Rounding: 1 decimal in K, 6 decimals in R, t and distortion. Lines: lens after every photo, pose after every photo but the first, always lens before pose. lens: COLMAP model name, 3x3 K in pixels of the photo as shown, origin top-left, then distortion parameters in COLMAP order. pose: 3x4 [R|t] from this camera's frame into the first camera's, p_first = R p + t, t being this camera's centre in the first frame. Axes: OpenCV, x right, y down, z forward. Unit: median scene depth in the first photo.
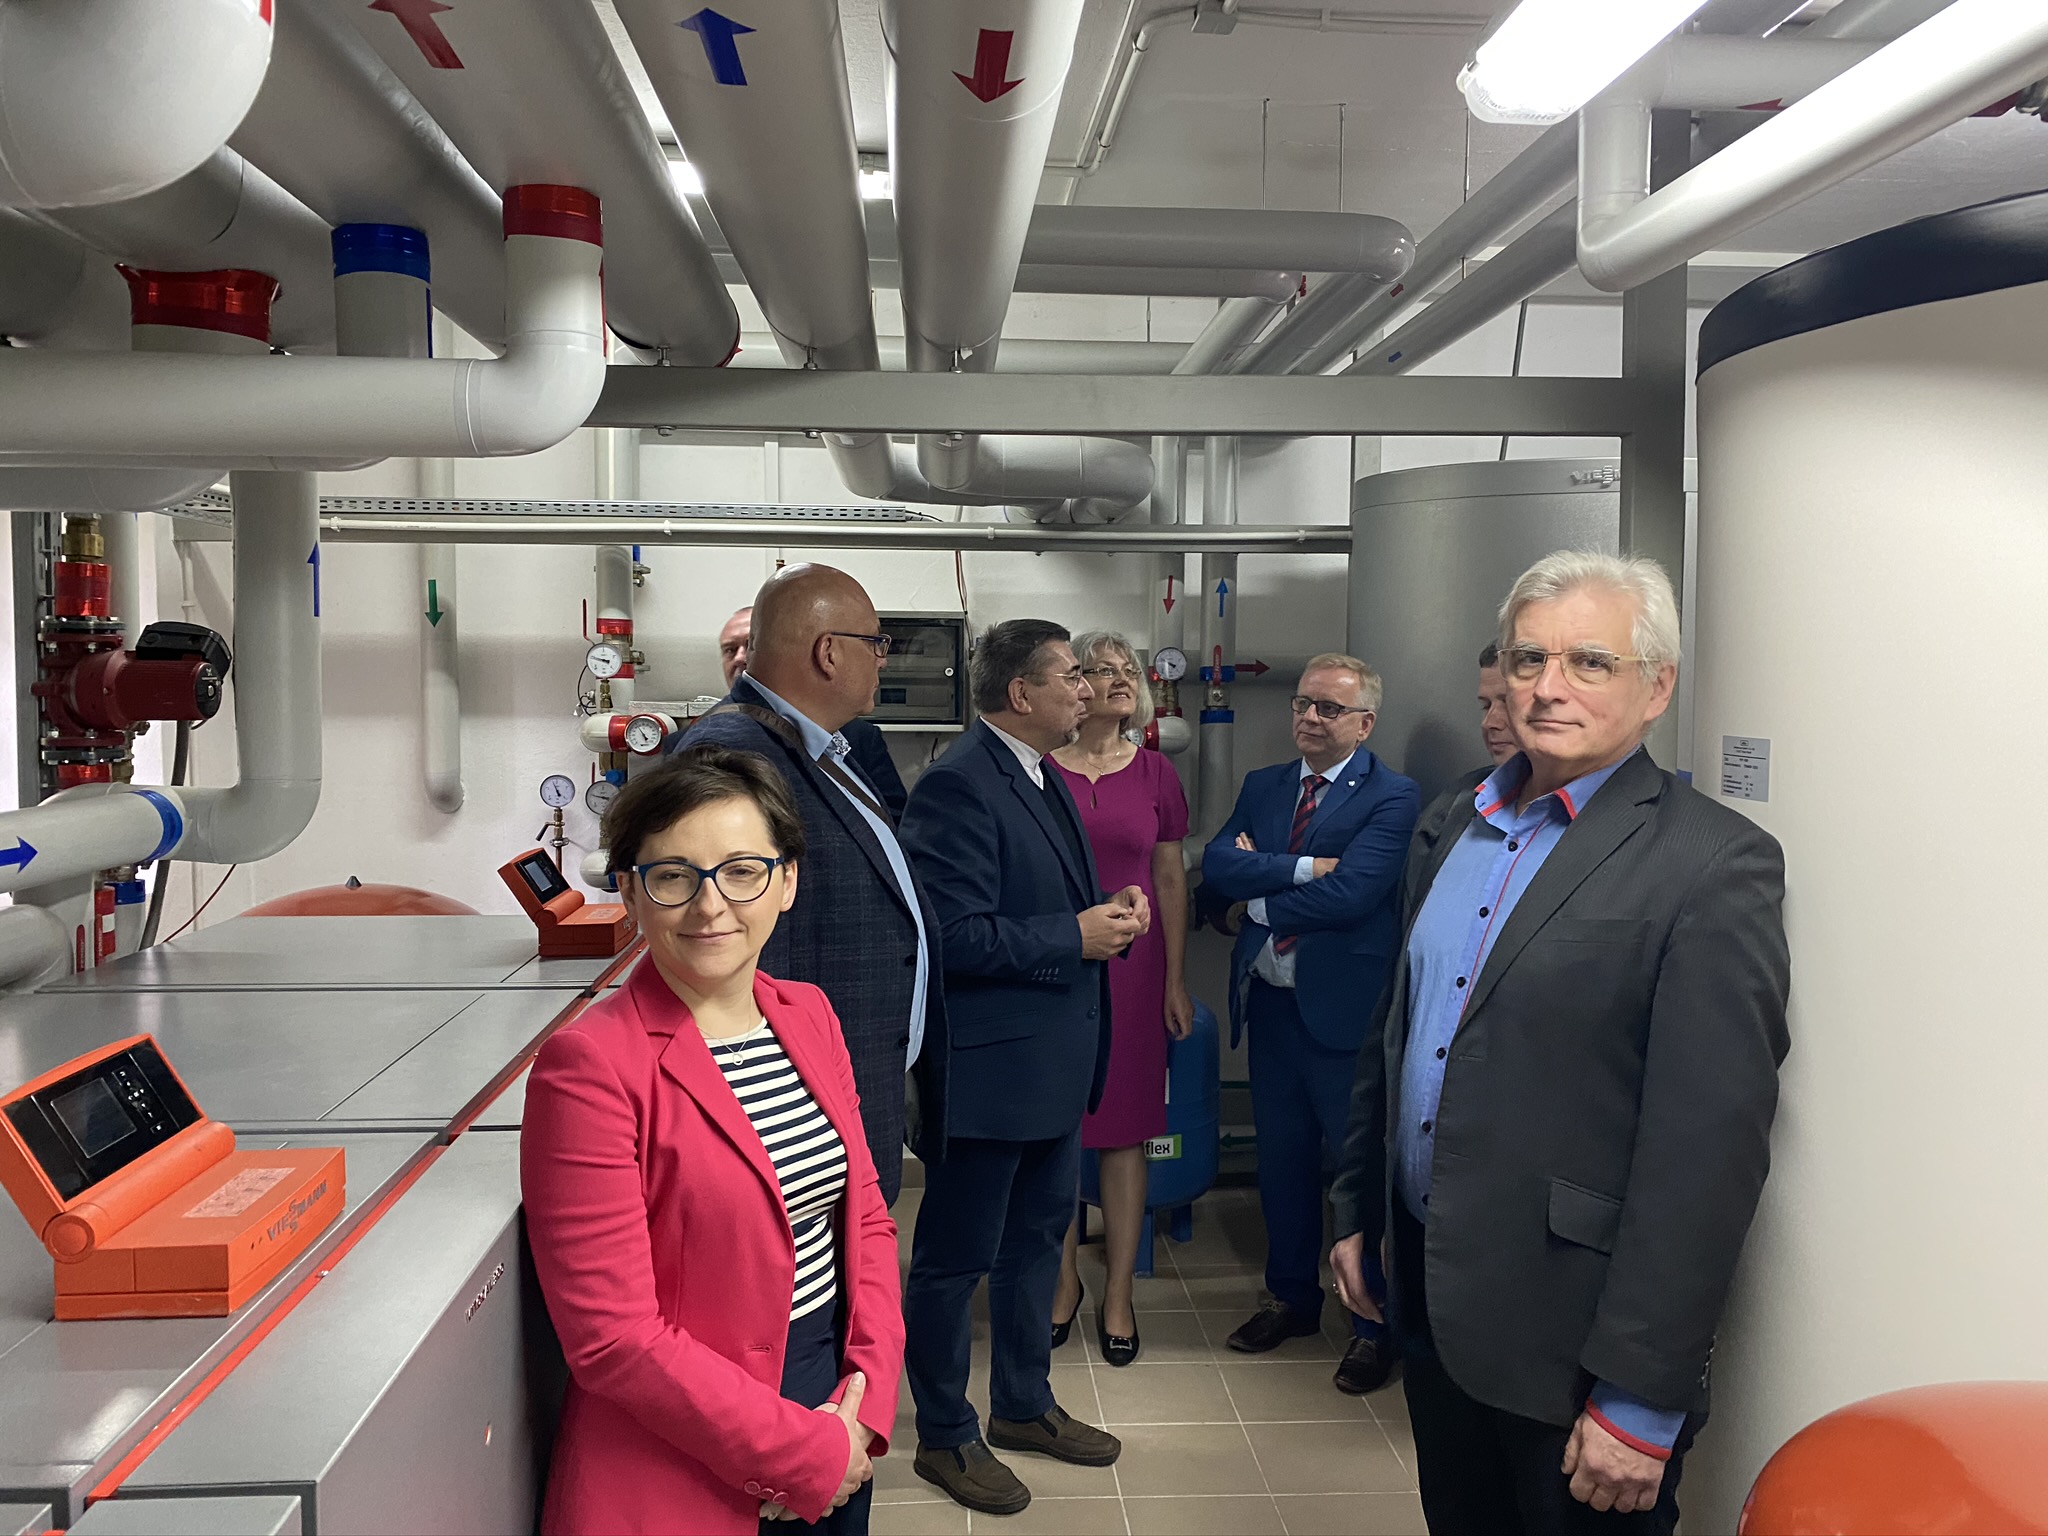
lens RADIAL K [[1559.8, 0, 1025.1], [0, 1559.8, 768.4], [0, 0, 1]] dist [-0.011616, -0.015121]
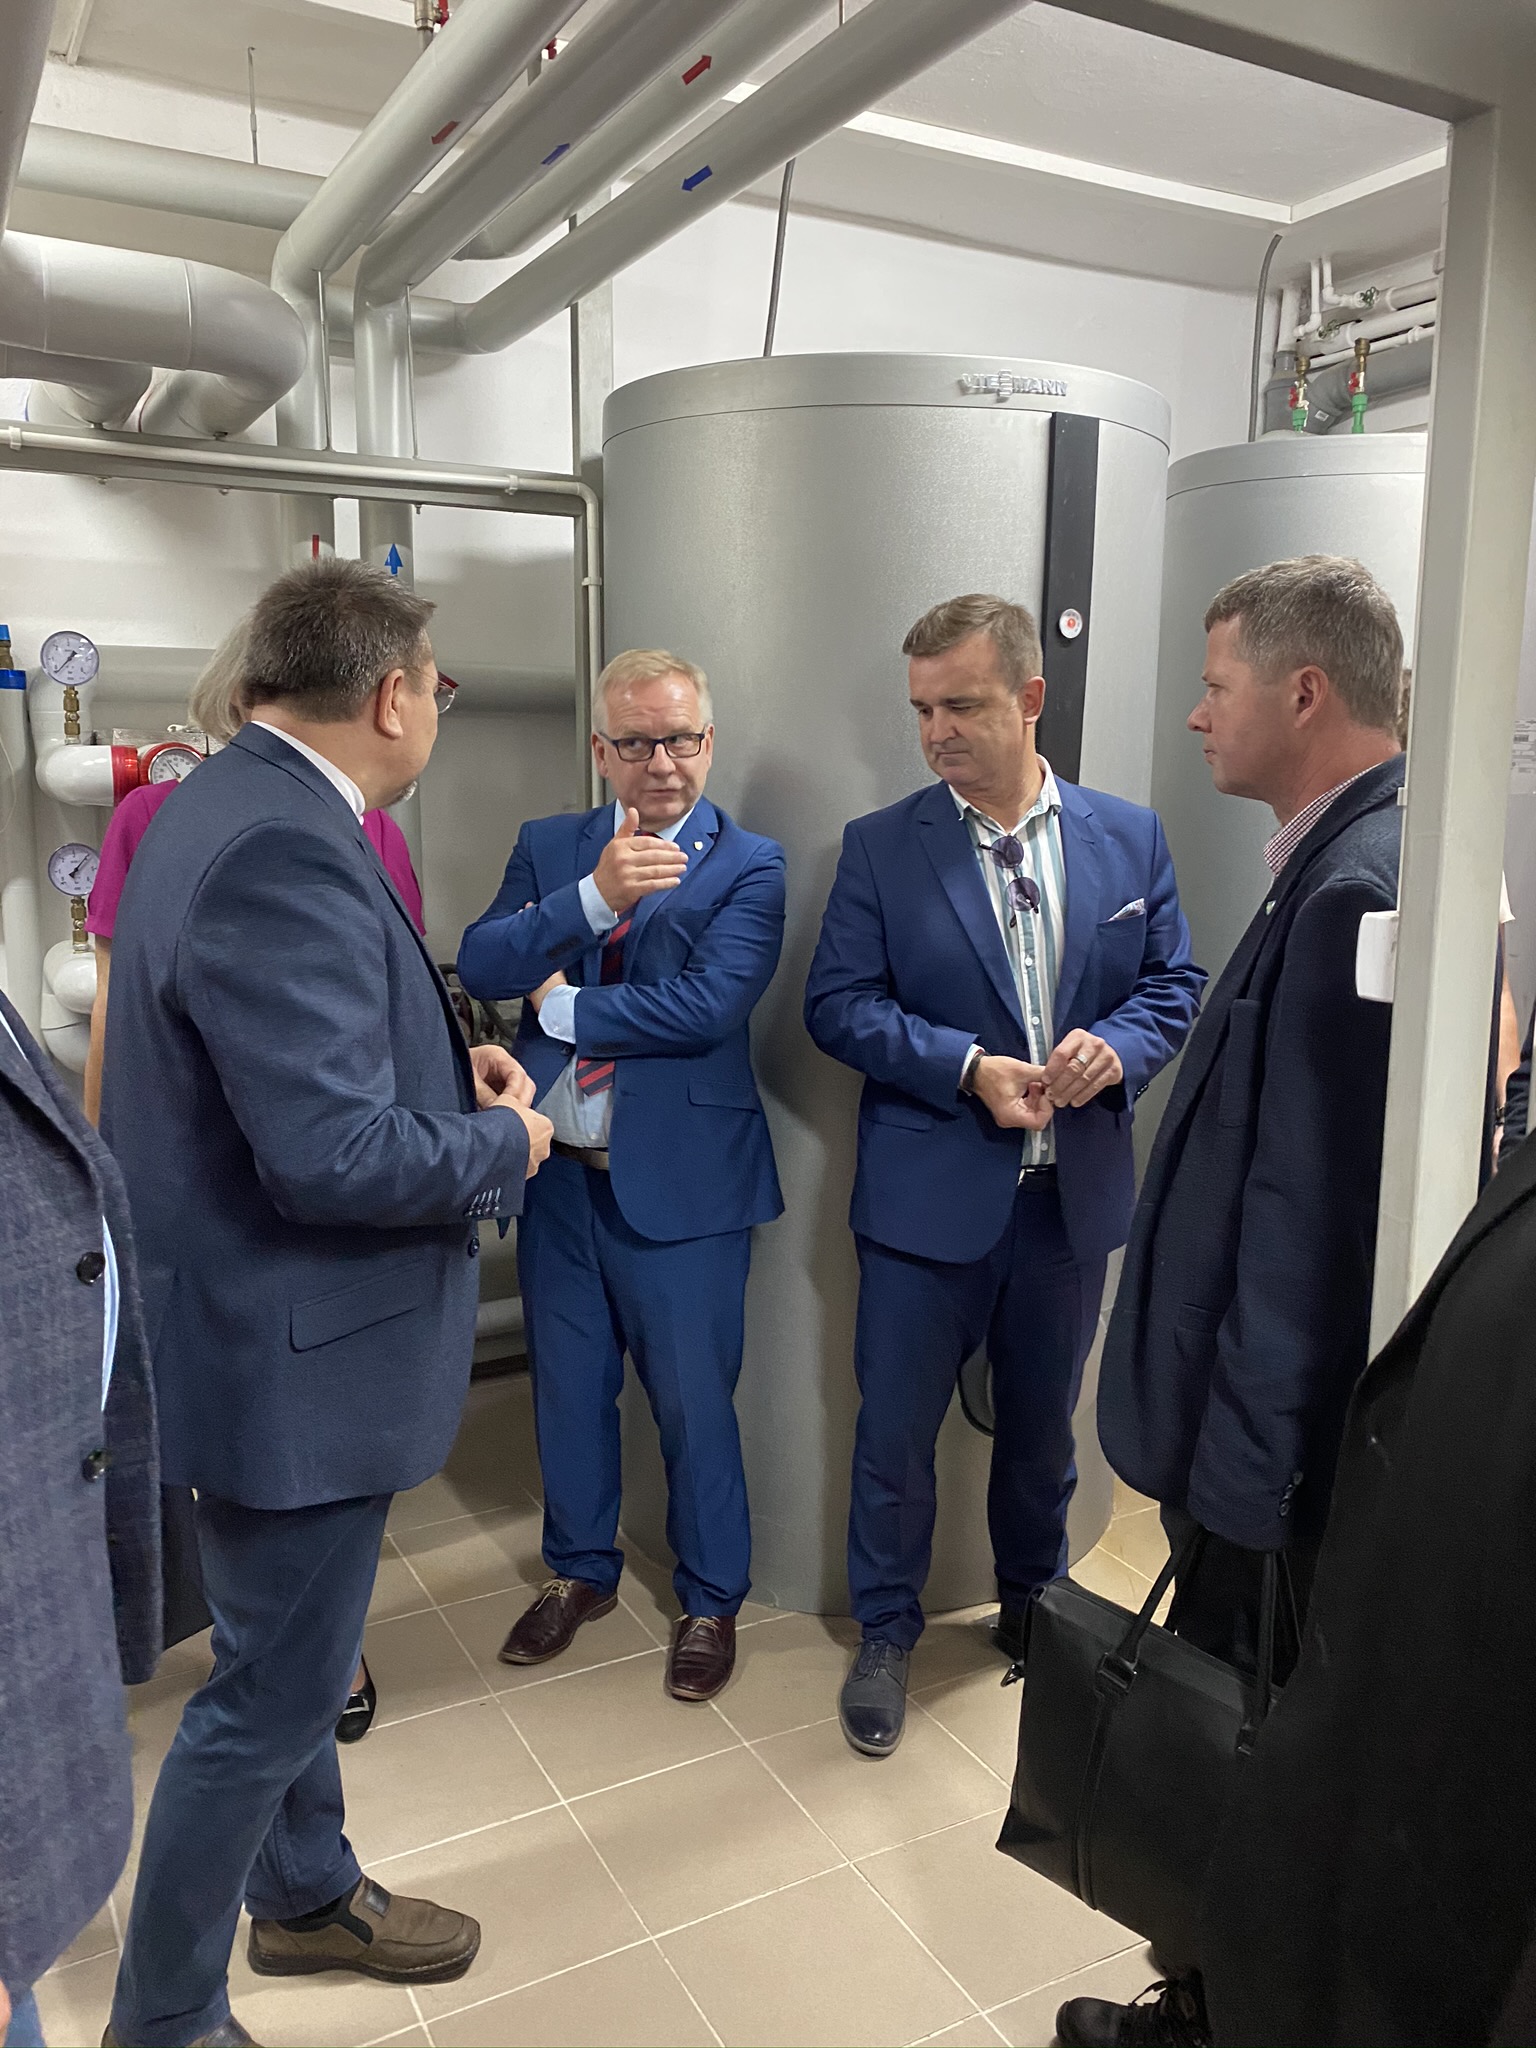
lens RADIAL K [[1559.8, 0, 765.8], [0, 1559.8, 1018.3], [0, 0, 1]] dist [-0.011616, -0.015121]
pose [[0.894369, -0.085330, 0.439116, -0.042382], [0.033680, 0.991696, 0.124113, 0.001993], [-0.446060, -0.096213, 0.889816, 0.327594]]
